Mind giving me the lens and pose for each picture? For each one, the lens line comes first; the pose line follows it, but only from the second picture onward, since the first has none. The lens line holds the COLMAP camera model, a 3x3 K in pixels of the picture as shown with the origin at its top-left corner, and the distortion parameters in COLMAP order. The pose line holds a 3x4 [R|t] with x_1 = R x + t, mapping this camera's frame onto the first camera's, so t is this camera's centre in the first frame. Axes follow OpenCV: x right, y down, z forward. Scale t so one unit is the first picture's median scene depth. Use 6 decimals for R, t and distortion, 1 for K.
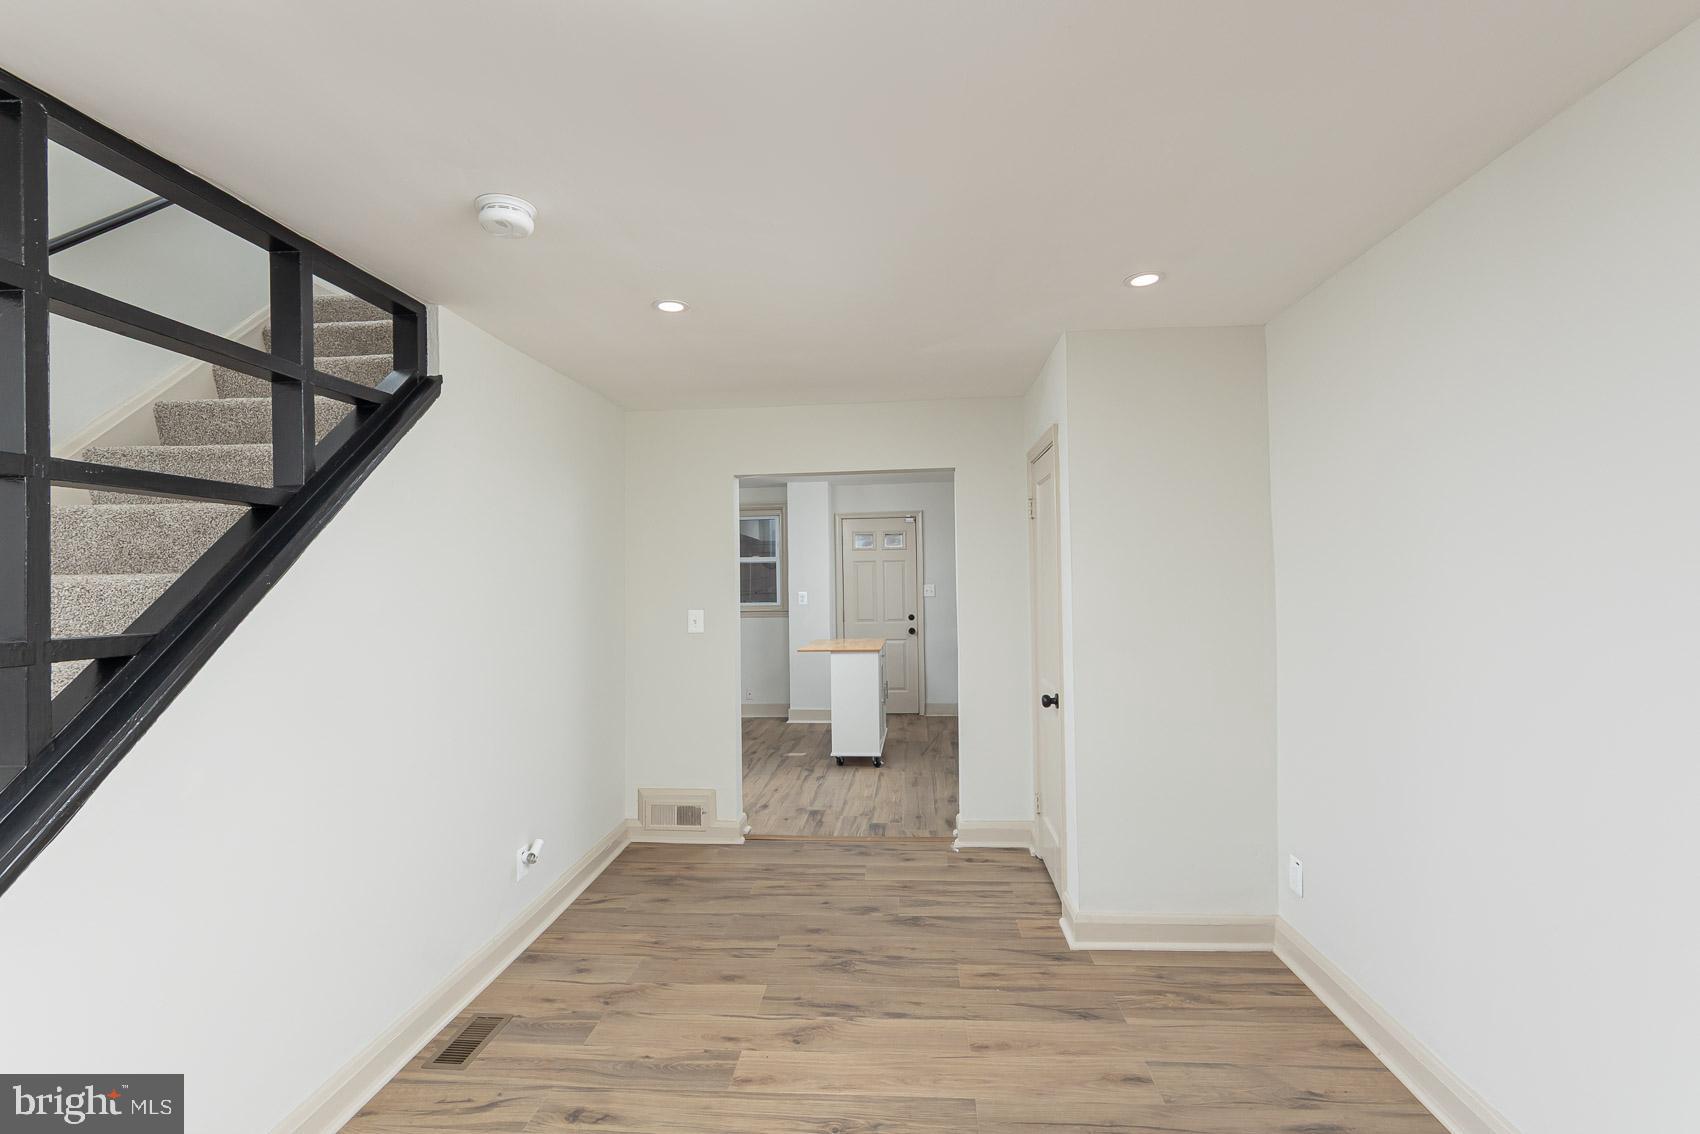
lens RADIAL K [[782.3, 0, 860.8], [0, 782.3, 567.3], [0, 0, 1]] dist [0.001189, 0.001191]
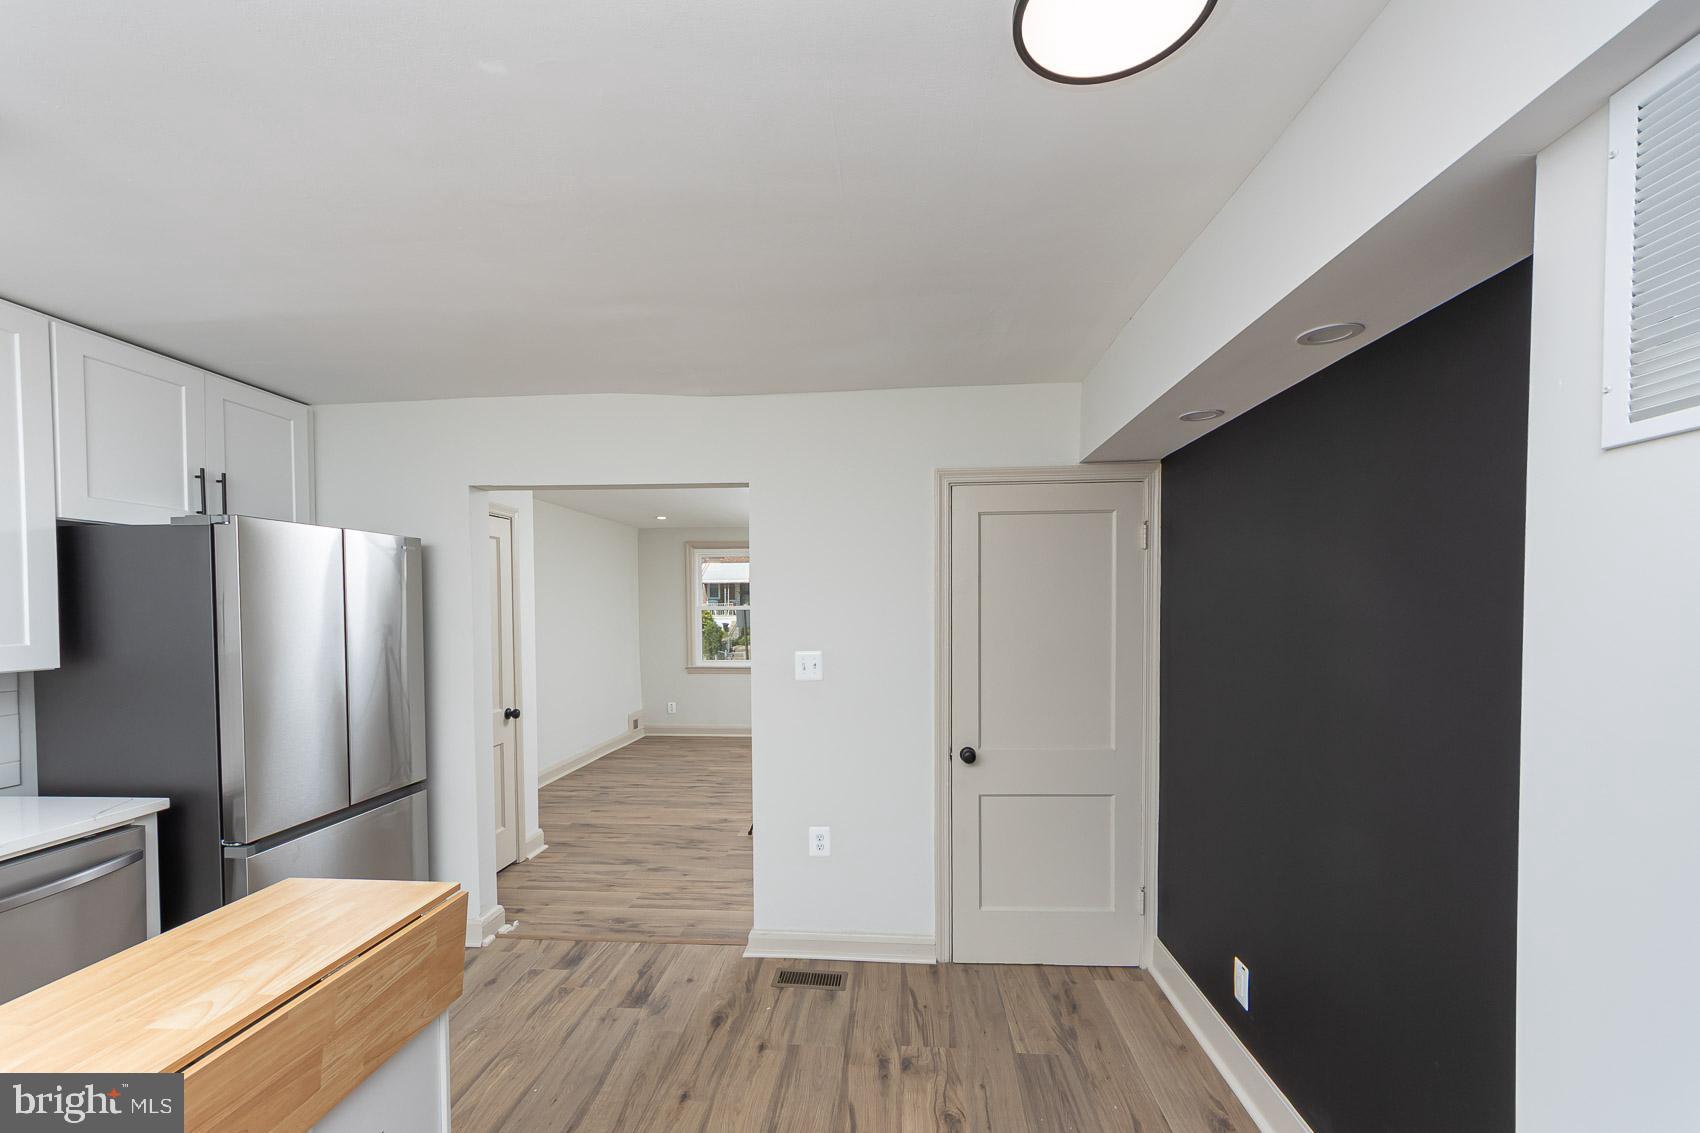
lens RADIAL K [[702.1, 0, 847.1], [0, 702.1, 649.8], [0, 0, 1]] dist [-0.018704, -0.000595]
pose [[-0.999737, 0.022555, 0.004137, -0.345315], [0.022740, 0.998393, 0.051914, 0.018164], [-0.002960, 0.051995, -0.998643, 2.288019]]
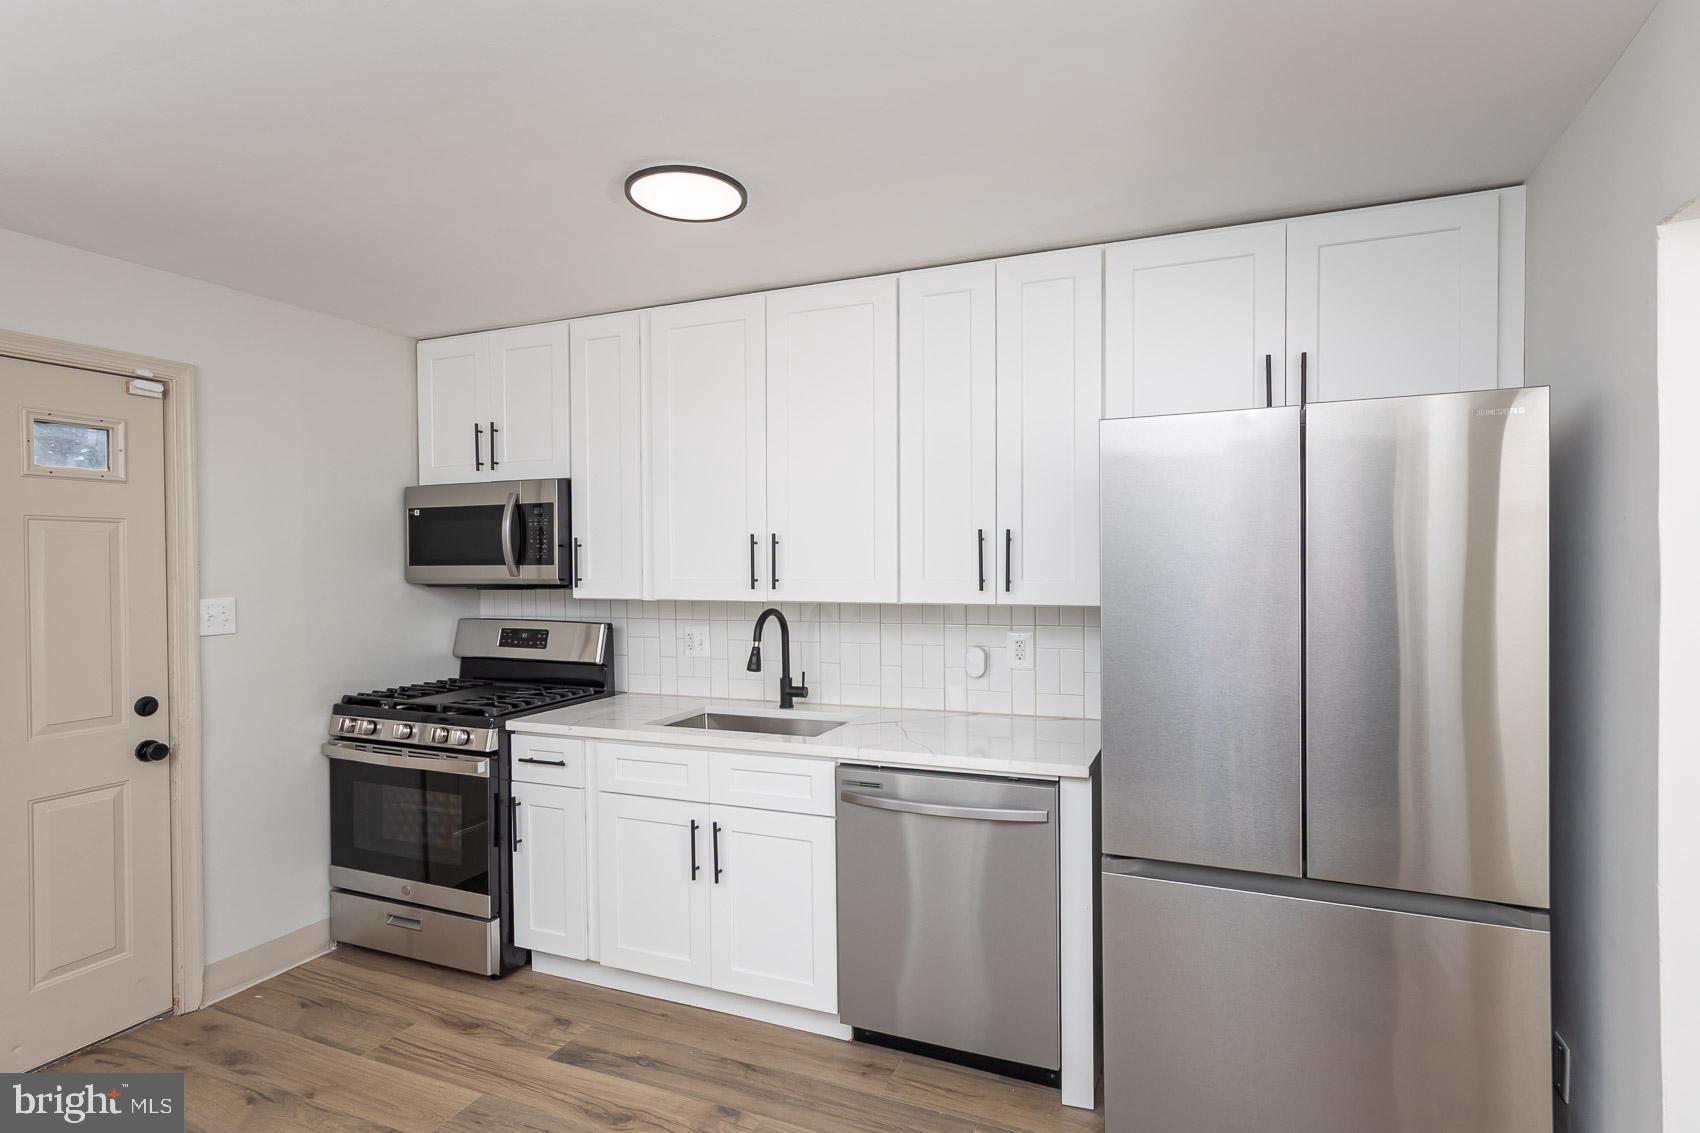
lens RADIAL K [[827.2, 0, 829.4], [0, 827.2, 572.7], [0, 0, 1]] dist [0.010314, 0.001555]
pose [[0.319684, 0.003197, 0.947519, -0.397960], [-0.009376, 0.999956, -0.000211, 0.023464], [-0.947478, -0.008816, 0.319700, 1.612350]]
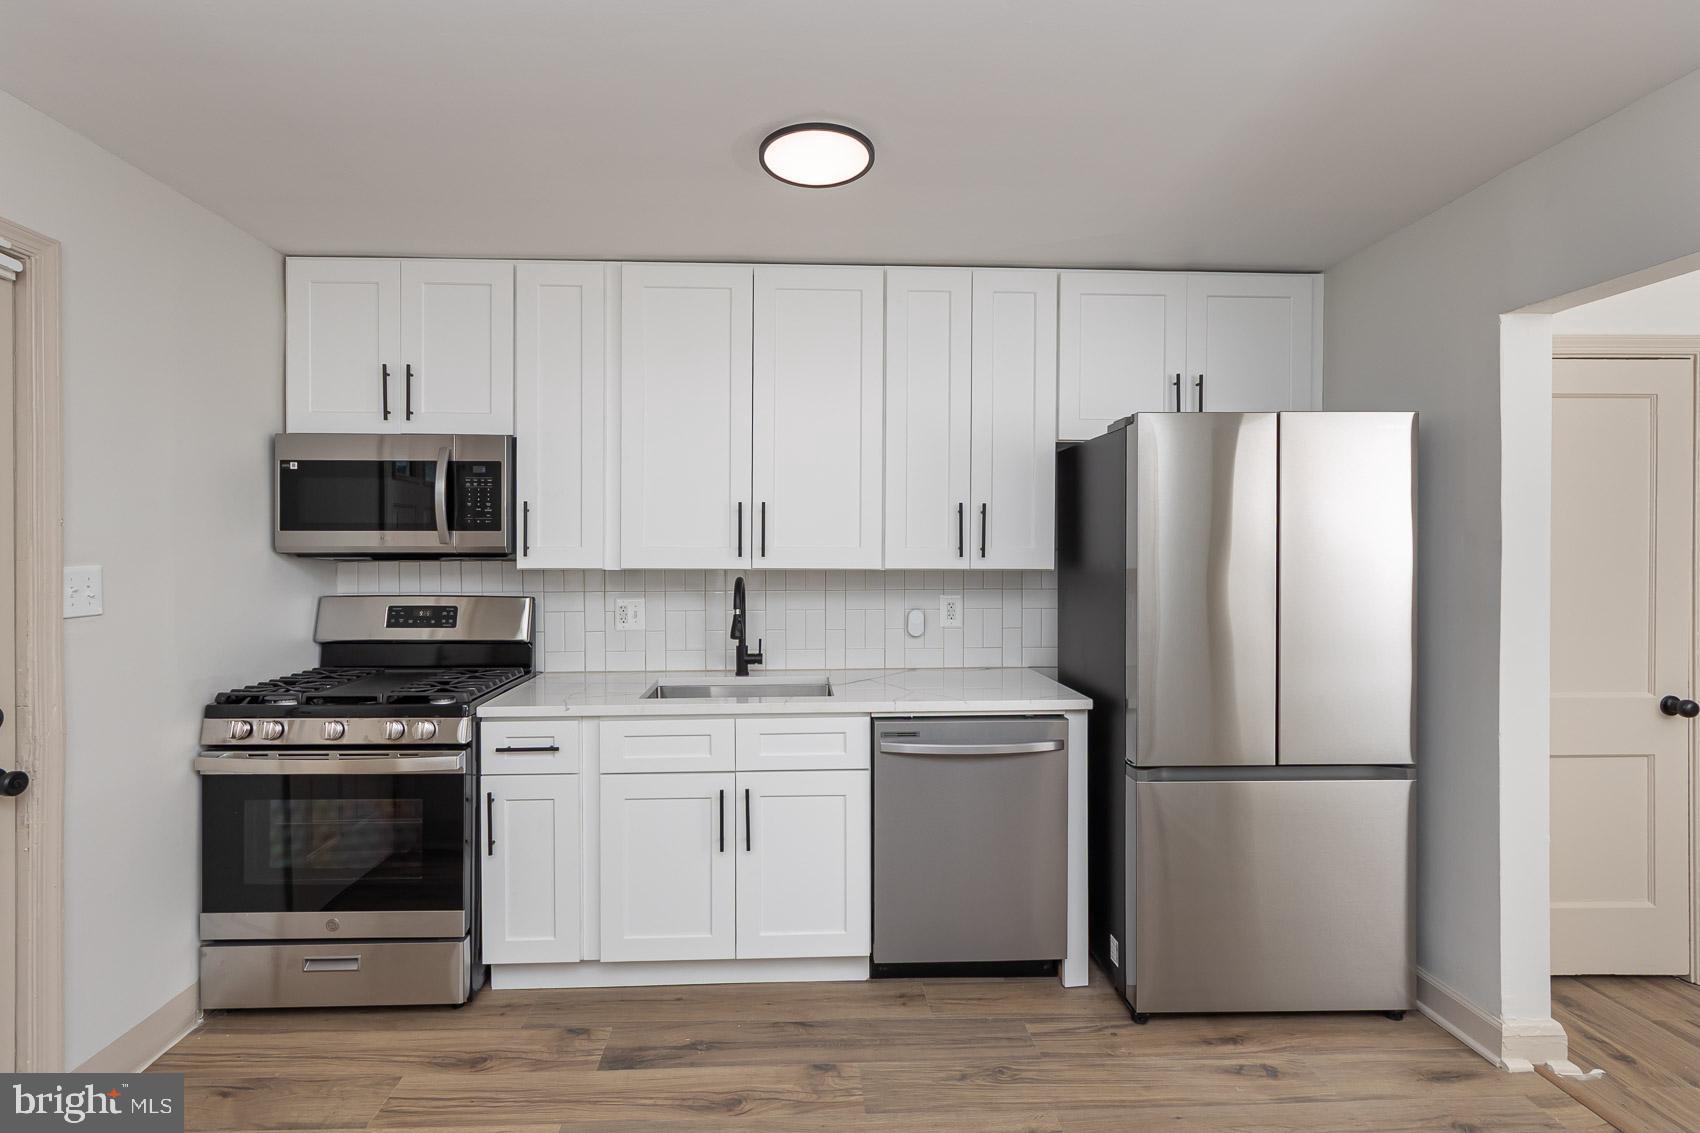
lens RADIAL K [[782.3, 0, 764.1], [0, 782.3, 553.8], [0, 0, 1]] dist [0.001189, 0.001191]
pose [[-0.101257, 0.012326, 0.994784, -0.424429], [-0.008804, 0.999873, -0.013285, 0.049377], [-0.994821, -0.010104, -0.101136, 2.035580]]
